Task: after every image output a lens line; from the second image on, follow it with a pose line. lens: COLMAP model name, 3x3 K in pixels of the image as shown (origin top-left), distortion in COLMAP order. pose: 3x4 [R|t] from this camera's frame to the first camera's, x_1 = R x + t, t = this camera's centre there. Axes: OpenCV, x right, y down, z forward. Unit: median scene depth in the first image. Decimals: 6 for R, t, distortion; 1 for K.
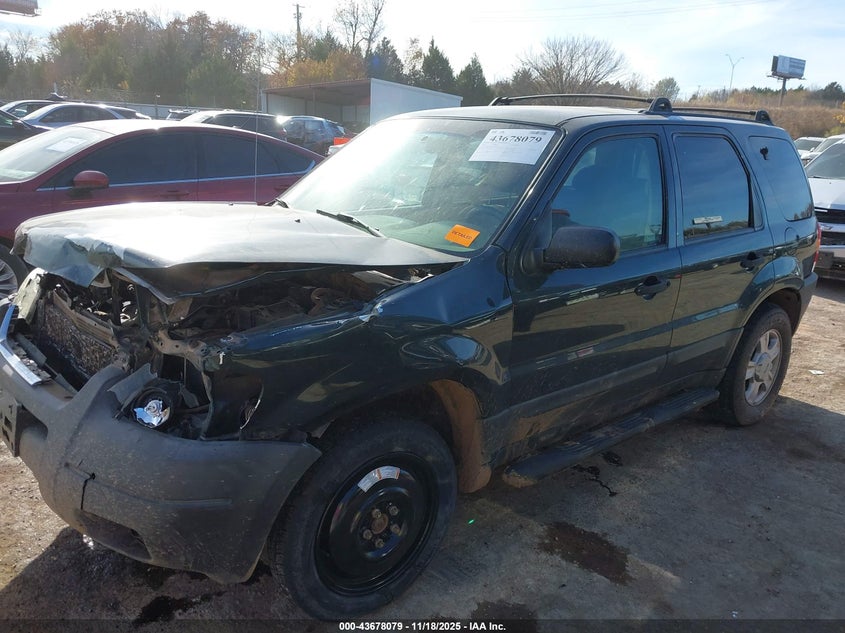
lens RADIAL K [[662.7, 0, 422.5], [0, 662.7, 316.5], [0, 0, 1]] dist [-0.000134, 0.000686]
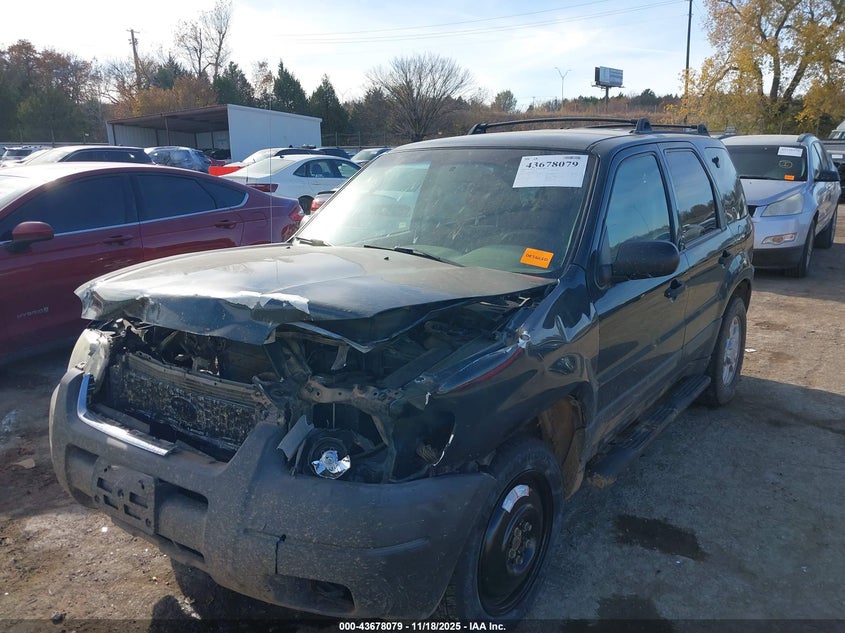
lens RADIAL K [[662.7, 0, 422.5], [0, 662.7, 316.5], [0, 0, 1]] dist [-0.000134, 0.000686]
pose [[0.975656, -0.103293, 0.193458, -0.190285], [0.108416, 0.993976, -0.016051, -0.018455], [-0.190634, 0.036634, 0.980977, -0.001699]]
